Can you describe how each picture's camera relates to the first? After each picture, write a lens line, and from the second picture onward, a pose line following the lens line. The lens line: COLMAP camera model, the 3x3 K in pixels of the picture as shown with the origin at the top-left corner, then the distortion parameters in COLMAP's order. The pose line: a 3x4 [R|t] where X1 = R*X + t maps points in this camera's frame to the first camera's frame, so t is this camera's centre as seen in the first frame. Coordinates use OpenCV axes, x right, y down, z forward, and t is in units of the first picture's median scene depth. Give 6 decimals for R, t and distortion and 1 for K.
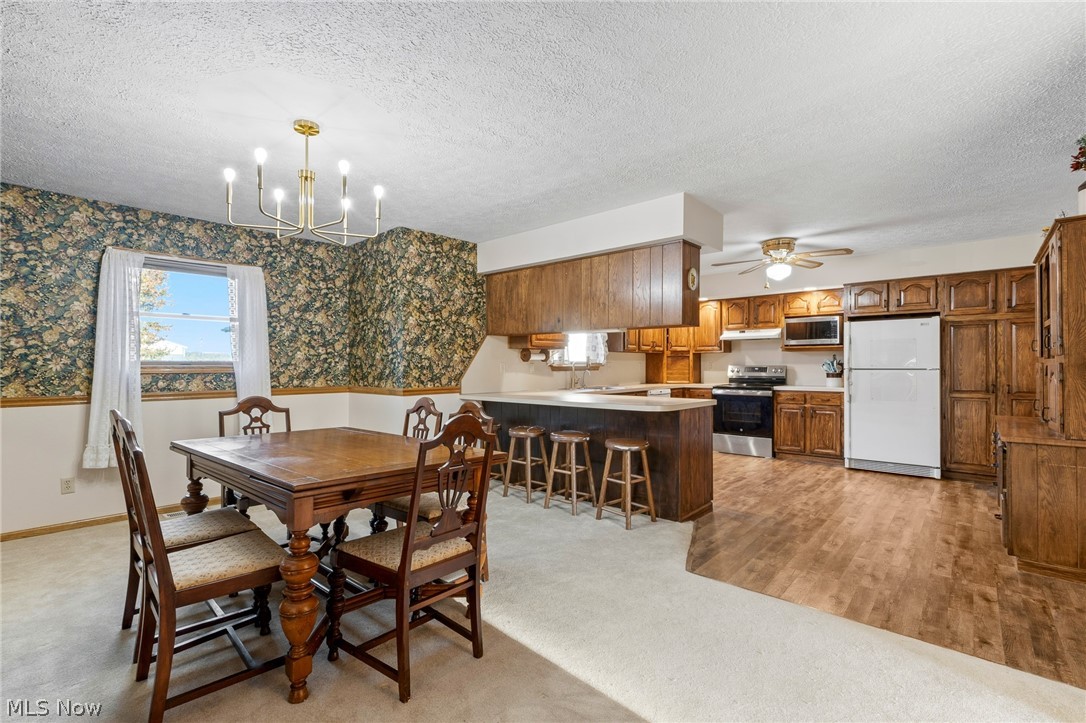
lens RADIAL K [[494.3, 0, 535.7], [0, 494.3, 372.3], [0, 0, 1]] dist [0.009035, -0.000244]
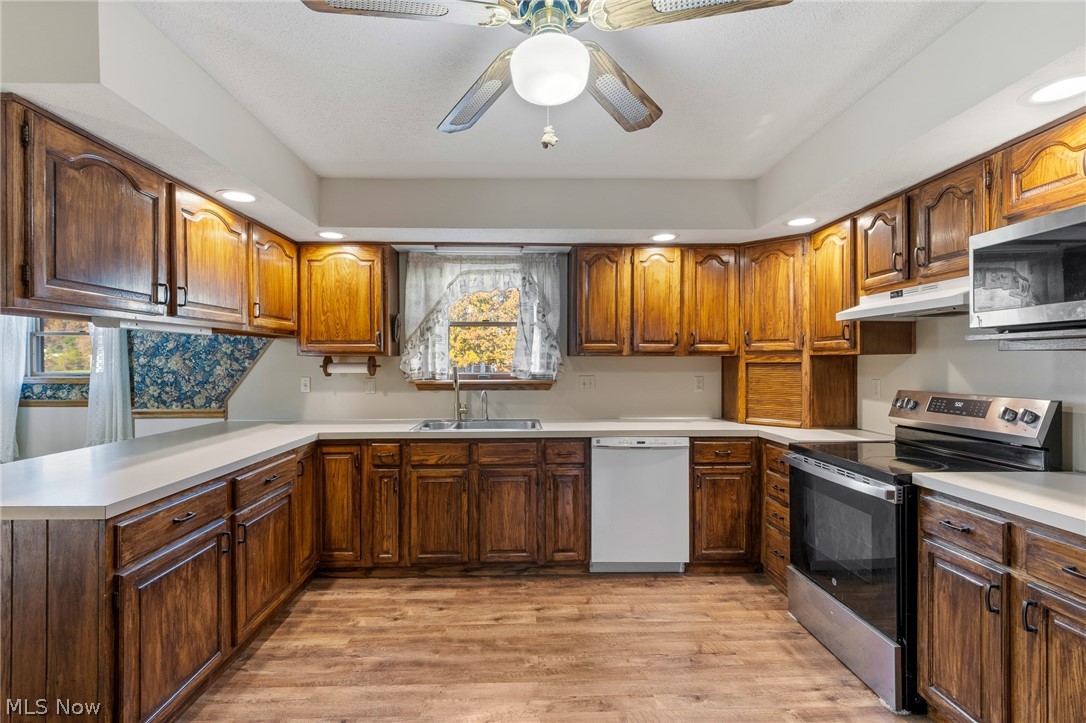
lens RADIAL K [[494.3, 0, 533.7], [0, 494.3, 367.7], [0, 0, 1]] dist [0.009035, -0.000244]
pose [[0.682838, 0.008238, -0.730524, 0.628159], [-0.011645, 0.999932, 0.000390, -0.035195], [0.730477, 0.008241, 0.682887, 0.735230]]
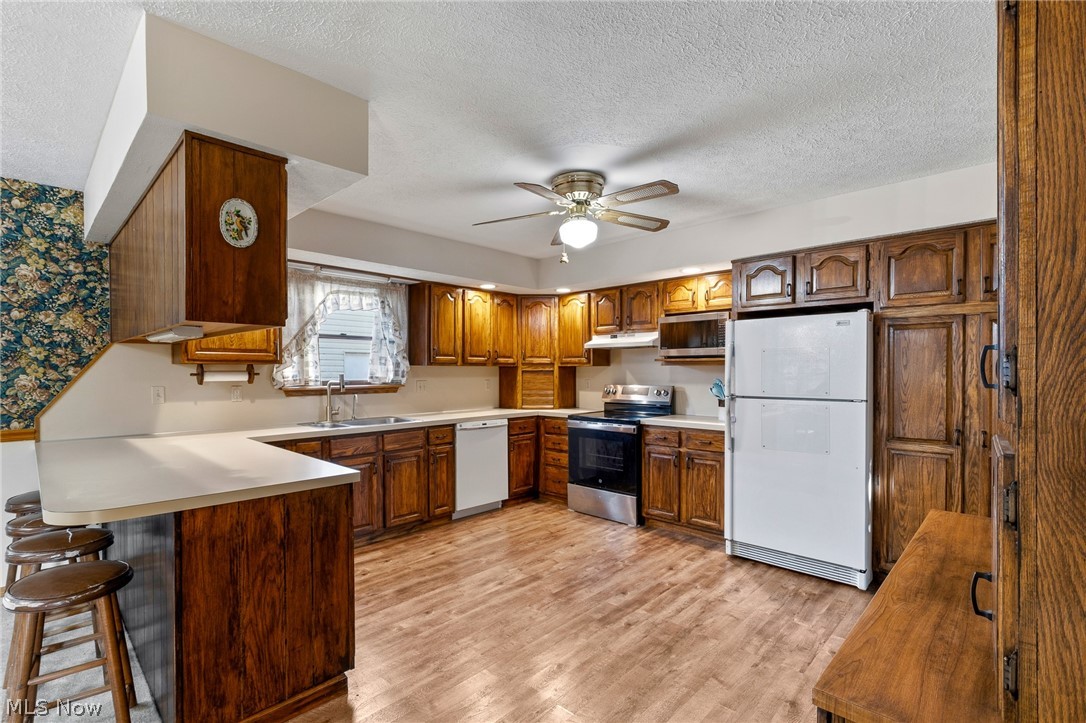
lens RADIAL K [[494.3, 0, 534.2], [0, 494.3, 382.5], [0, 0, 1]] dist [0.009035, -0.000244]
pose [[0.998834, 0.002418, -0.048222, 0.427879], [-0.001908, 0.999942, 0.010620, -0.031035], [0.048244, -0.010516, 0.998780, 0.381593]]
